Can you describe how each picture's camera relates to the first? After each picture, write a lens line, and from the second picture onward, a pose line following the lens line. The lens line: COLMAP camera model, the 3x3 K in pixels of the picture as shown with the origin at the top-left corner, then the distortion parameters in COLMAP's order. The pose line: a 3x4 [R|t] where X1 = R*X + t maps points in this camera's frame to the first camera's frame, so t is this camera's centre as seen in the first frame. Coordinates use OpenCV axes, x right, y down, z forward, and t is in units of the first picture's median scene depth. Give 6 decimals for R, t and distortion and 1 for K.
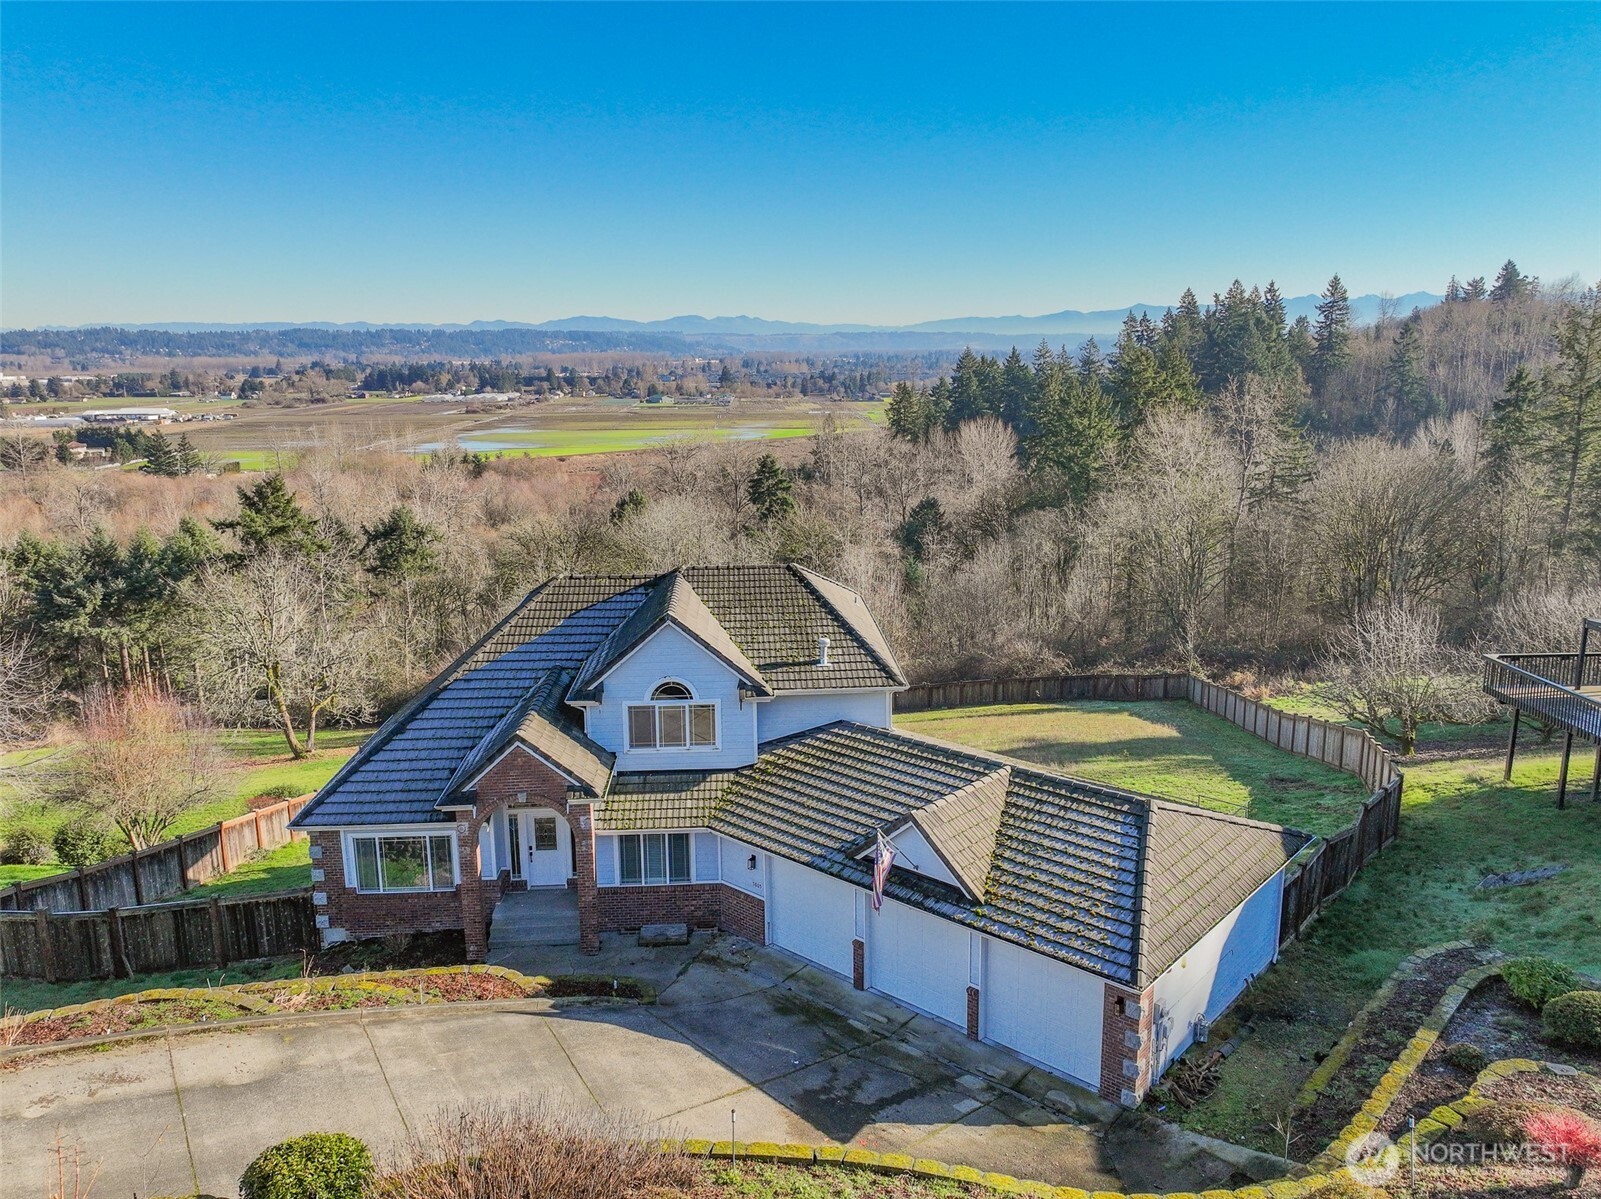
lens RADIAL K [[1177.3, 0, 814.1], [0, 1177.3, 606.5], [0, 0, 1]] dist [-0.001131, 0.006709]
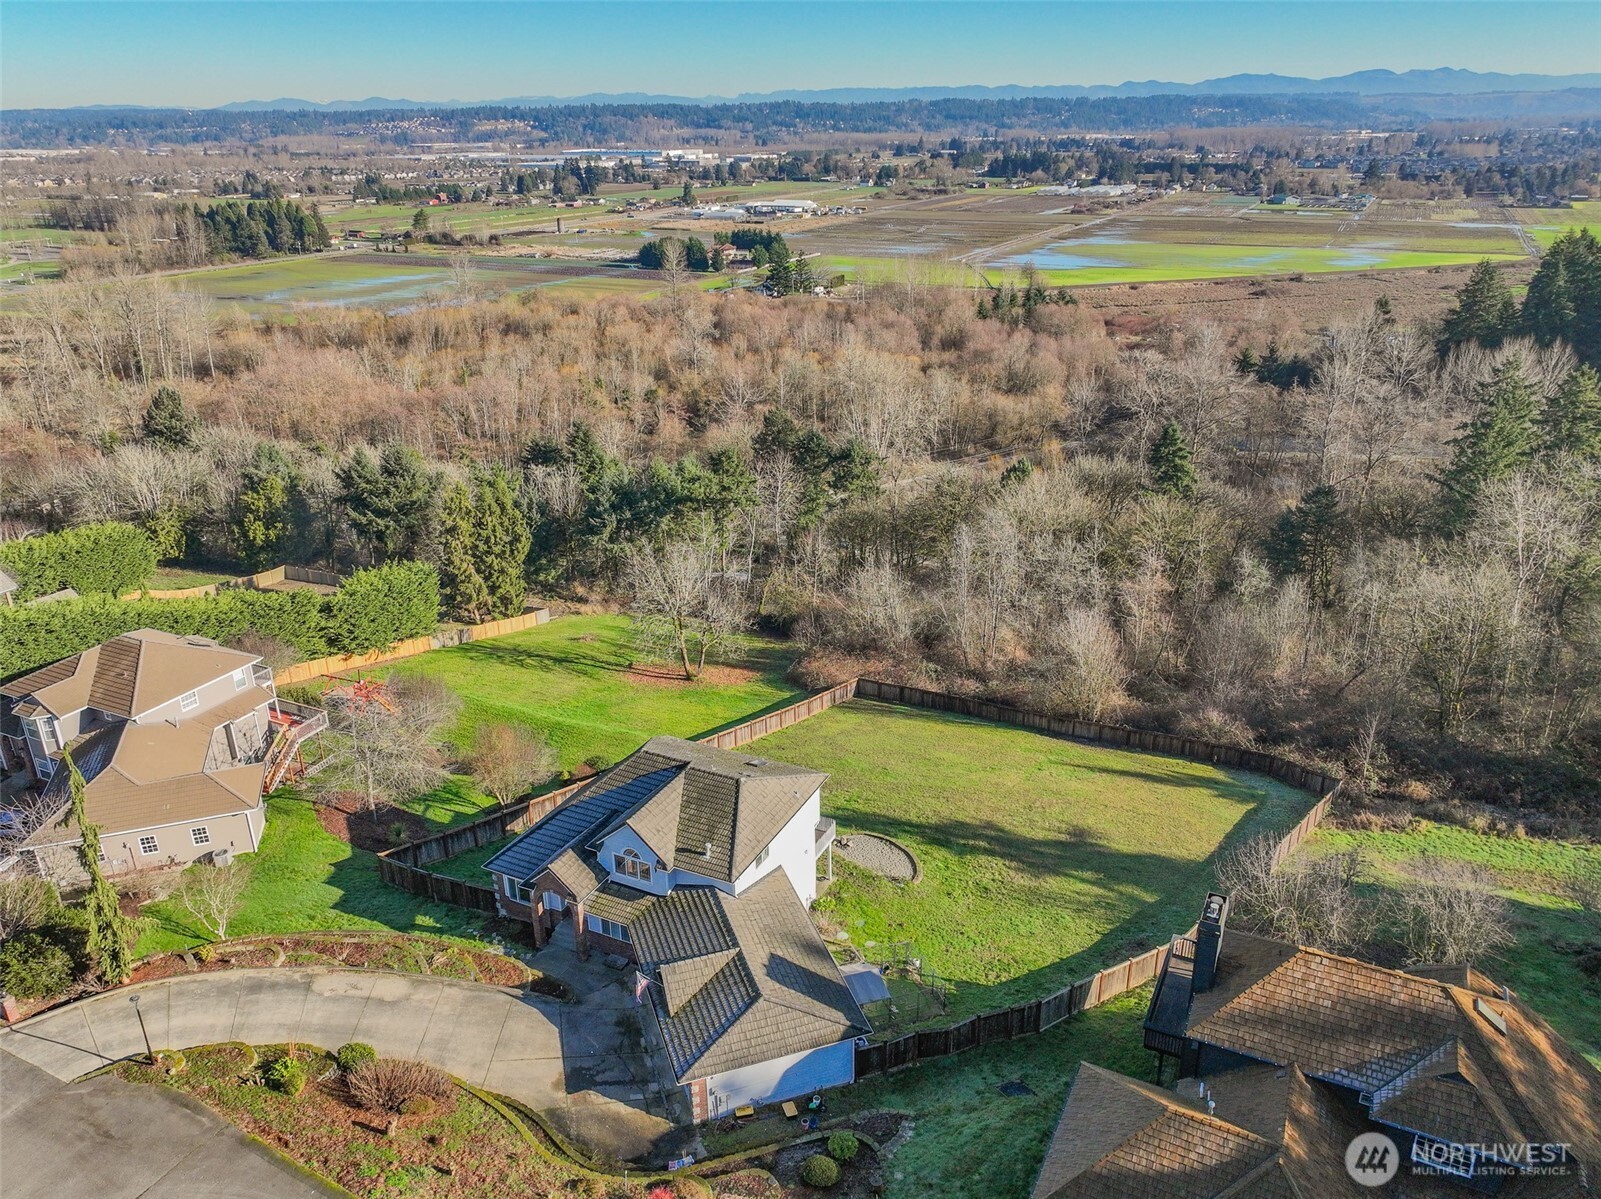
lens RADIAL K [[1177.3, 0, 791.4], [0, 1177.3, 597.5], [0, 0, 1]] dist [-0.001131, 0.006709]
pose [[0.863567, 0.182336, -0.470112, 0.094779], [-0.097372, 0.975083, 0.199326, -0.075495], [0.494743, -0.126356, 0.859804, -0.053961]]
